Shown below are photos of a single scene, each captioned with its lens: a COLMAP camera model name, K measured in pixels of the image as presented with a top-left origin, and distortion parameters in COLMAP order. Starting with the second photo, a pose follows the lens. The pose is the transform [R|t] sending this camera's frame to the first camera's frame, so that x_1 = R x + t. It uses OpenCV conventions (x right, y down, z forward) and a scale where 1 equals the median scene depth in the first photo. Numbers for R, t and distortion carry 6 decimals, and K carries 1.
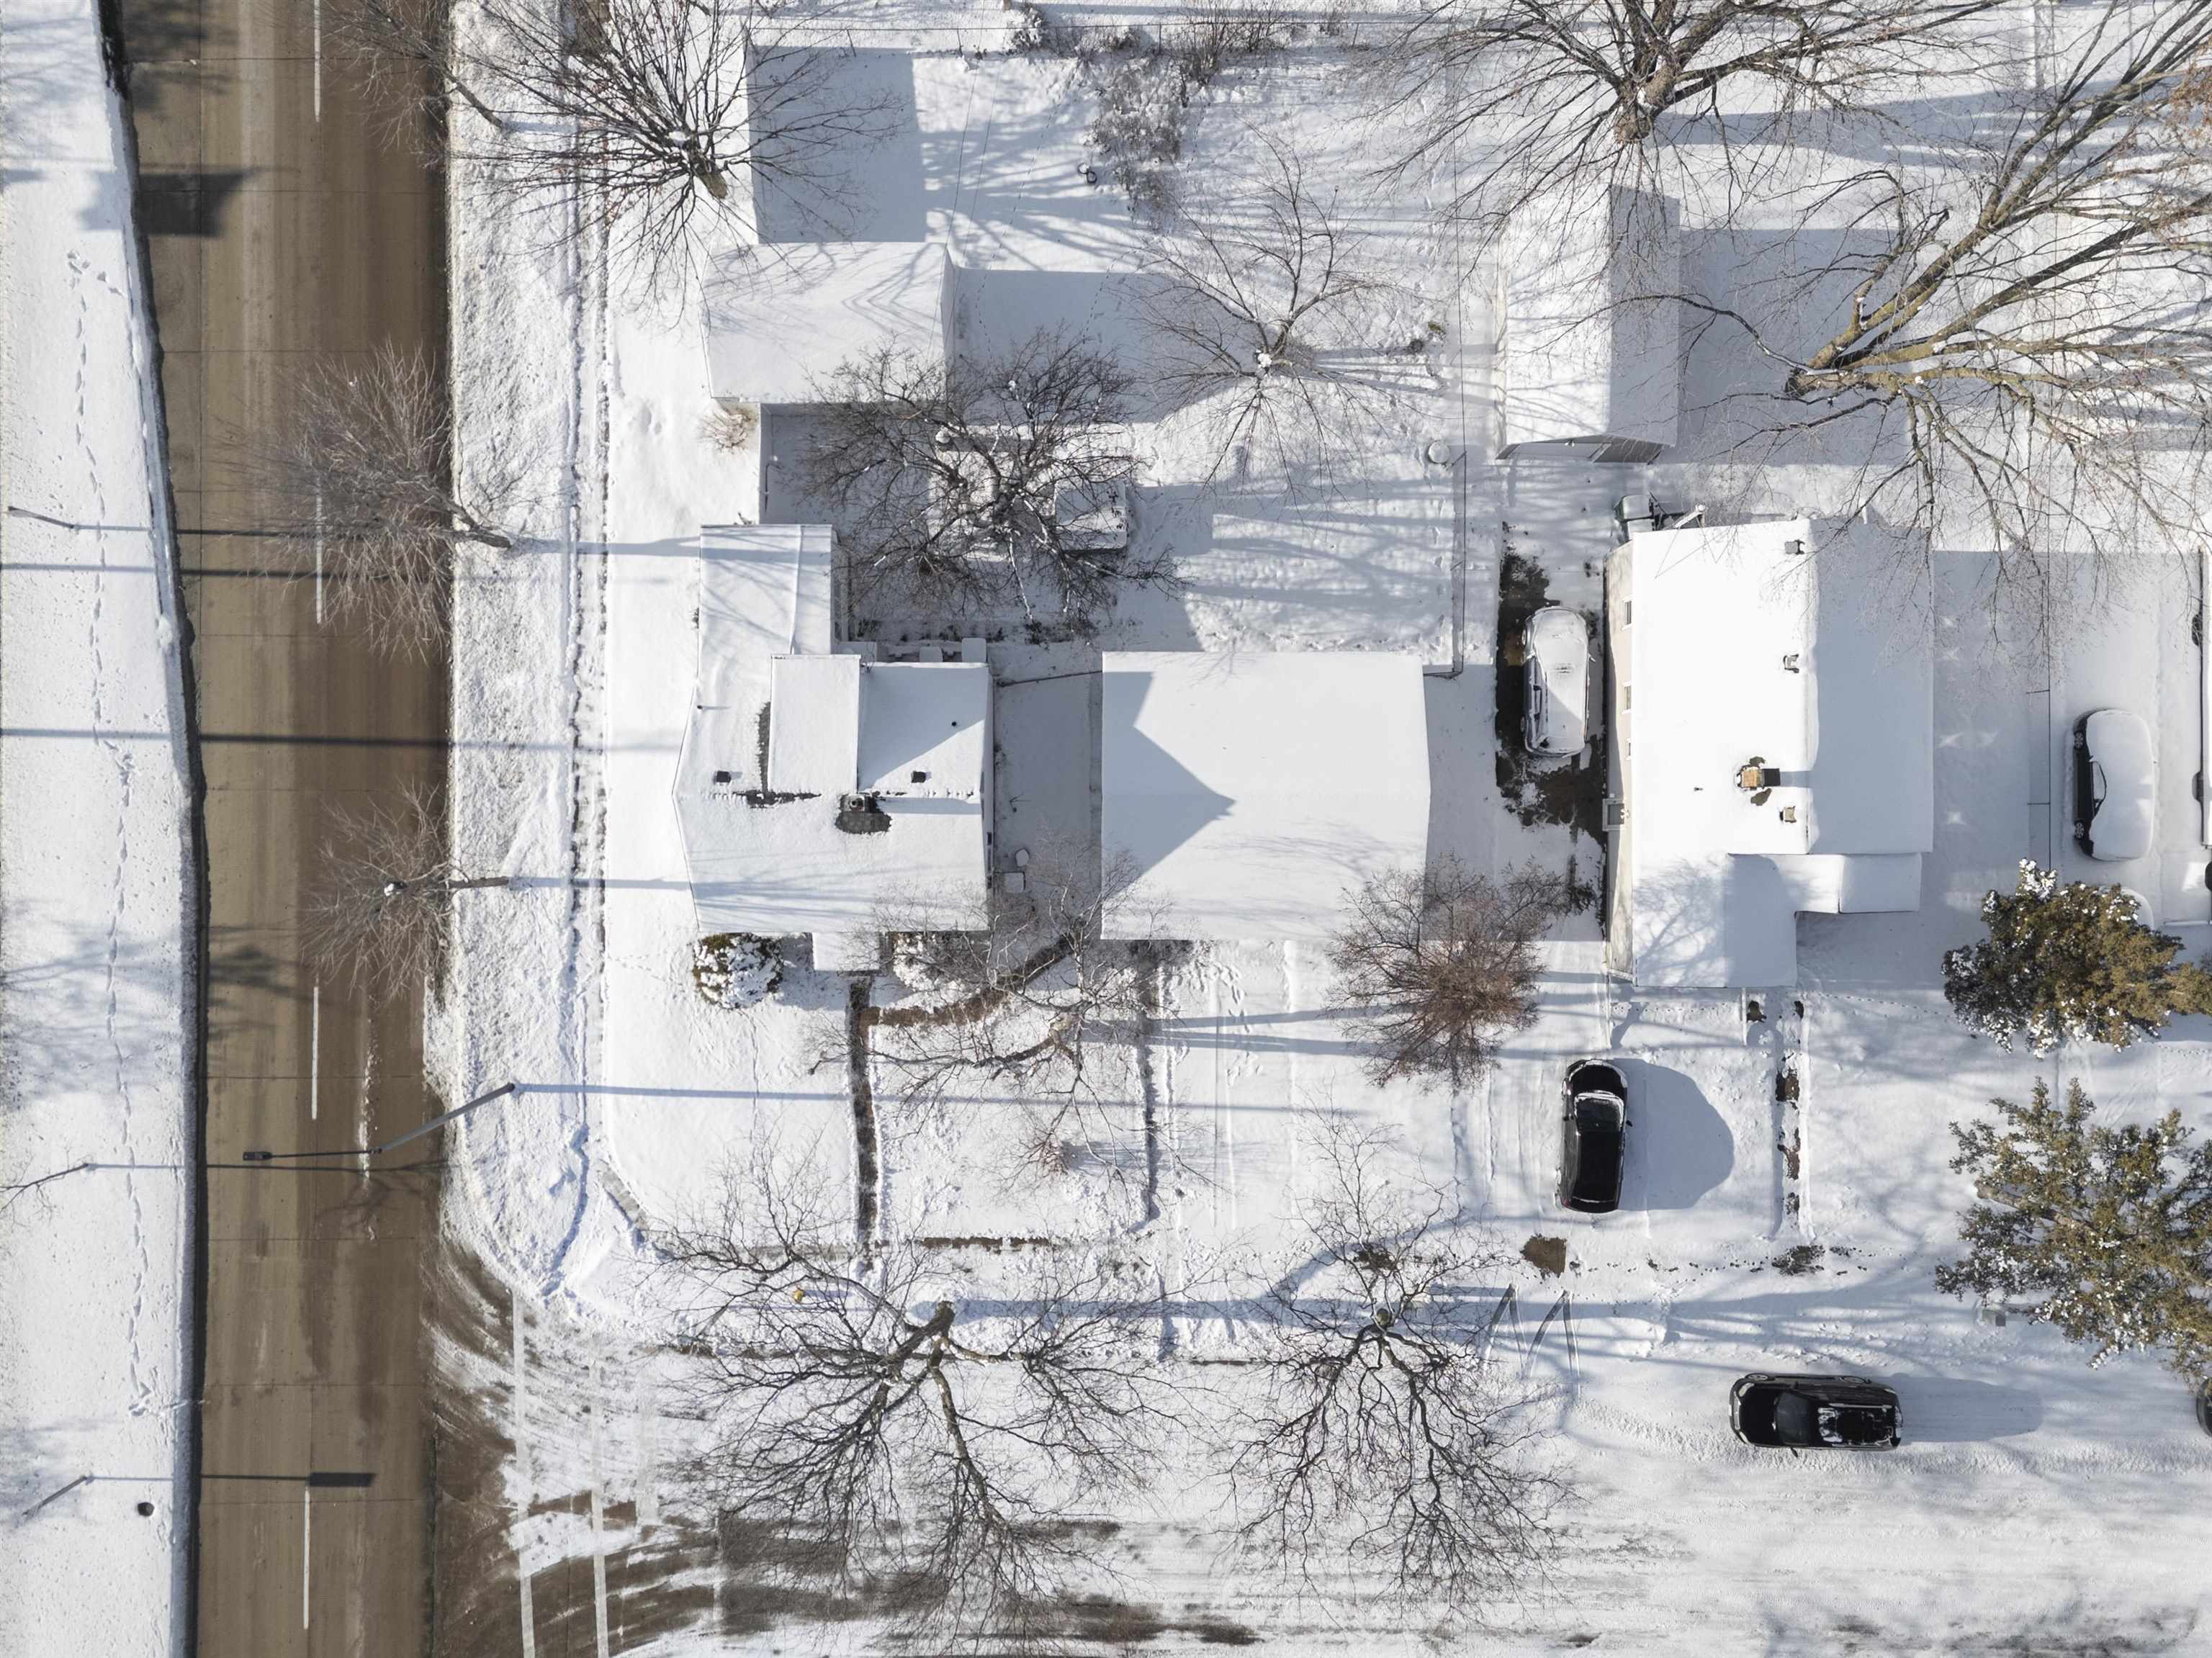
lens RADIAL K [[1588.1, 0, 1096.5], [0, 1588.1, 819.1], [0, 0, 1]] dist [0.080317, -0.067283]
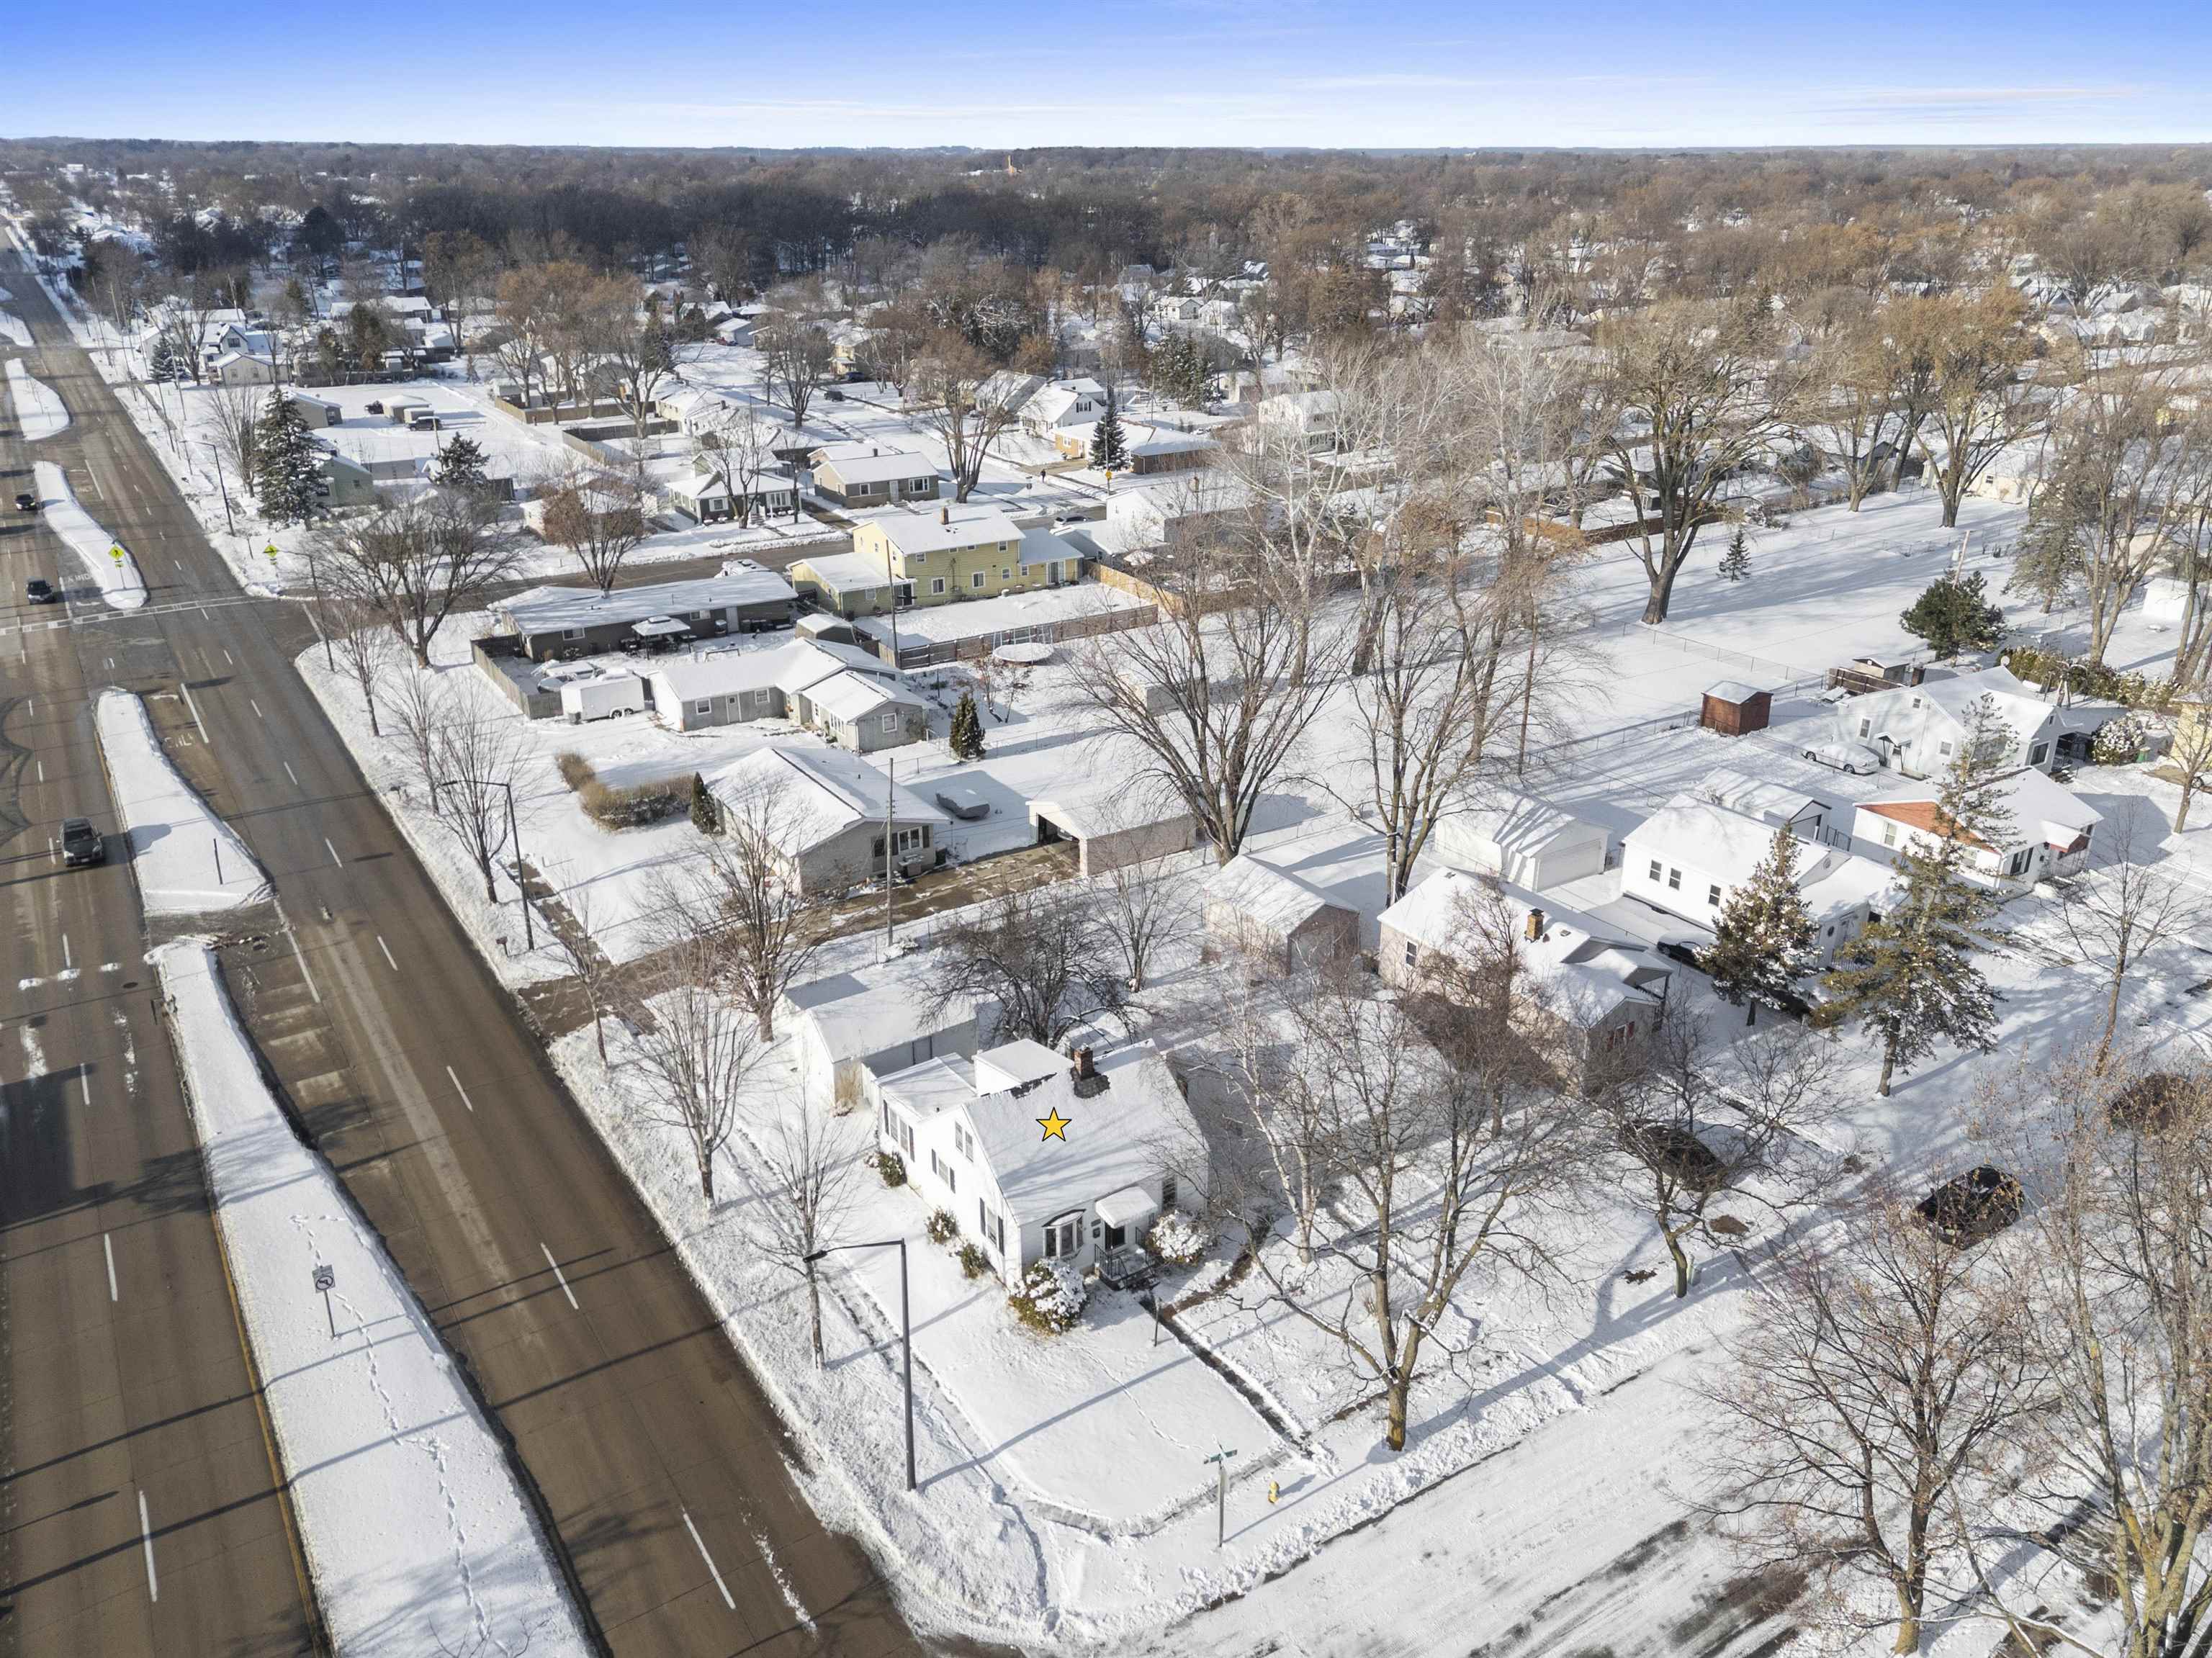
lens RADIAL K [[1602.5, 0, 1103.8], [0, 1602.5, 857.0], [0, 0, 1]] dist [0.077430, -0.062908]
pose [[0.838547, -0.210412, 0.502560, -0.692651], [0.544771, 0.337387, -0.767720, 0.874752], [-0.008020, 0.917549, 0.397541, 0.248992]]
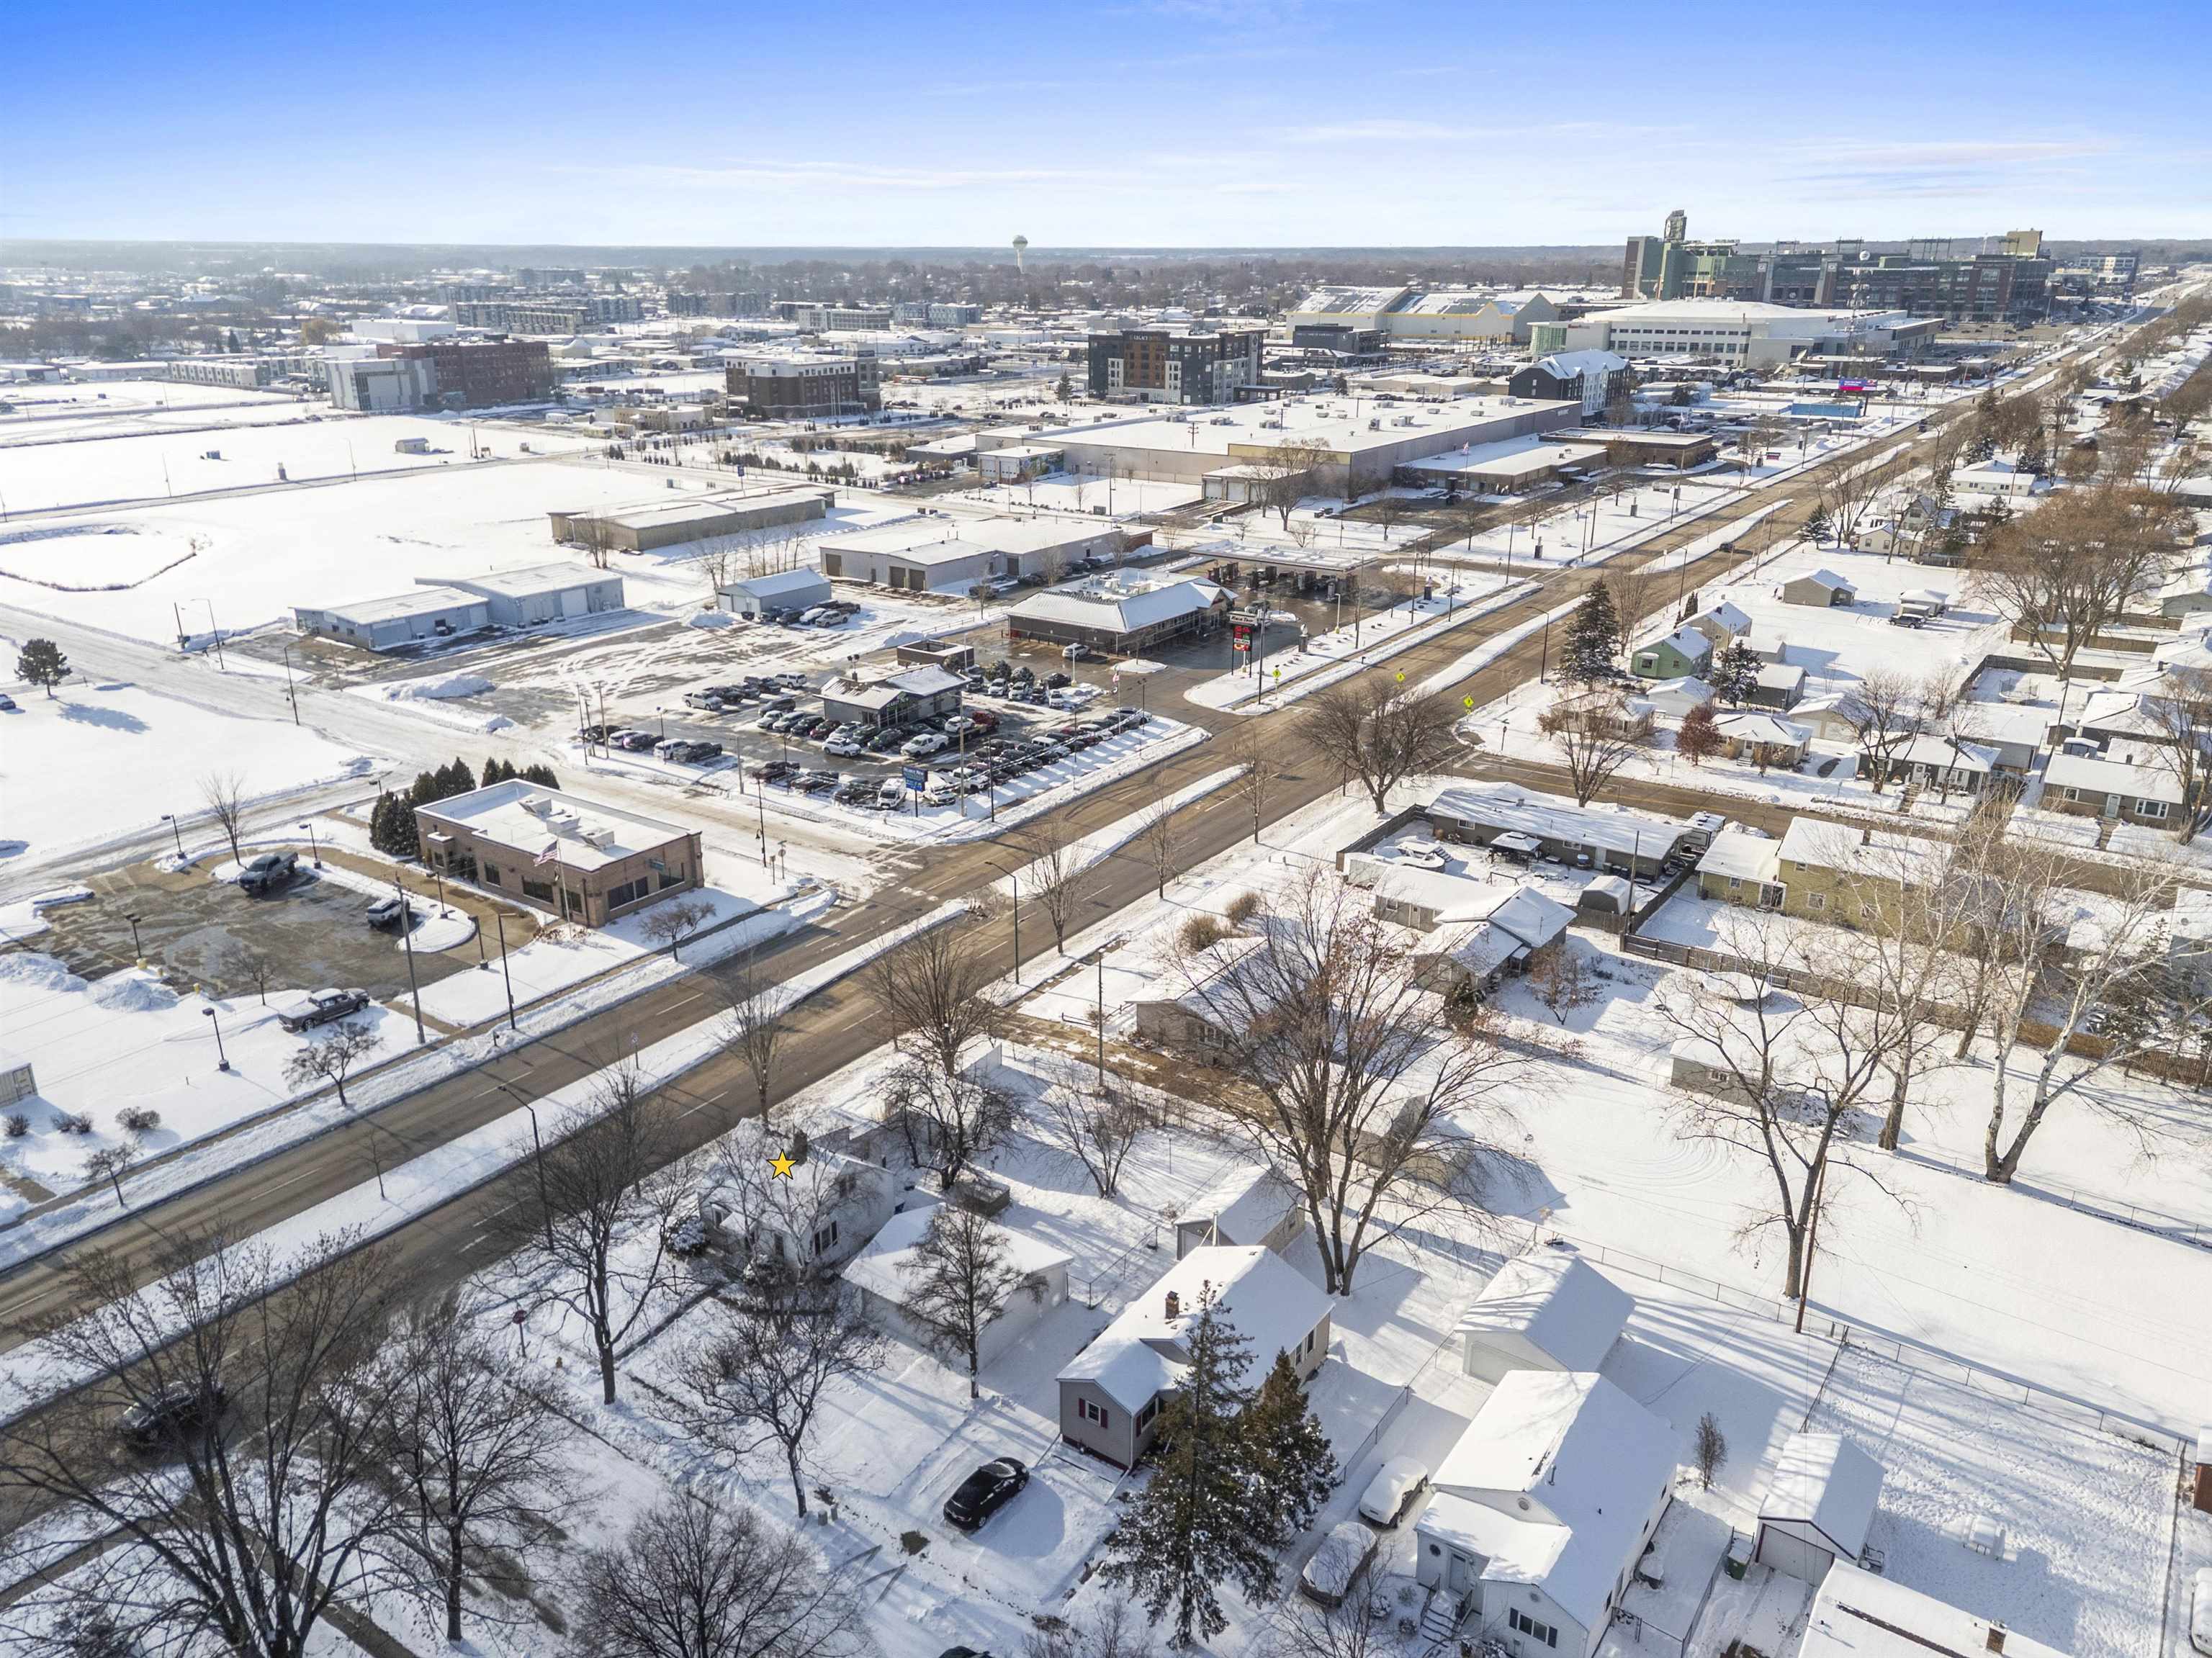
lens RADIAL K [[1602.5, 0, 1103.8], [0, 1602.5, 857.0], [0, 0, 1]] dist [0.077430, -0.062908]
pose [[0.820142, 0.213373, -0.530885, 1.074752], [-0.572112, 0.293875, -0.765719, 1.121167], [-0.007370, 0.931724, 0.363092, -0.114527]]
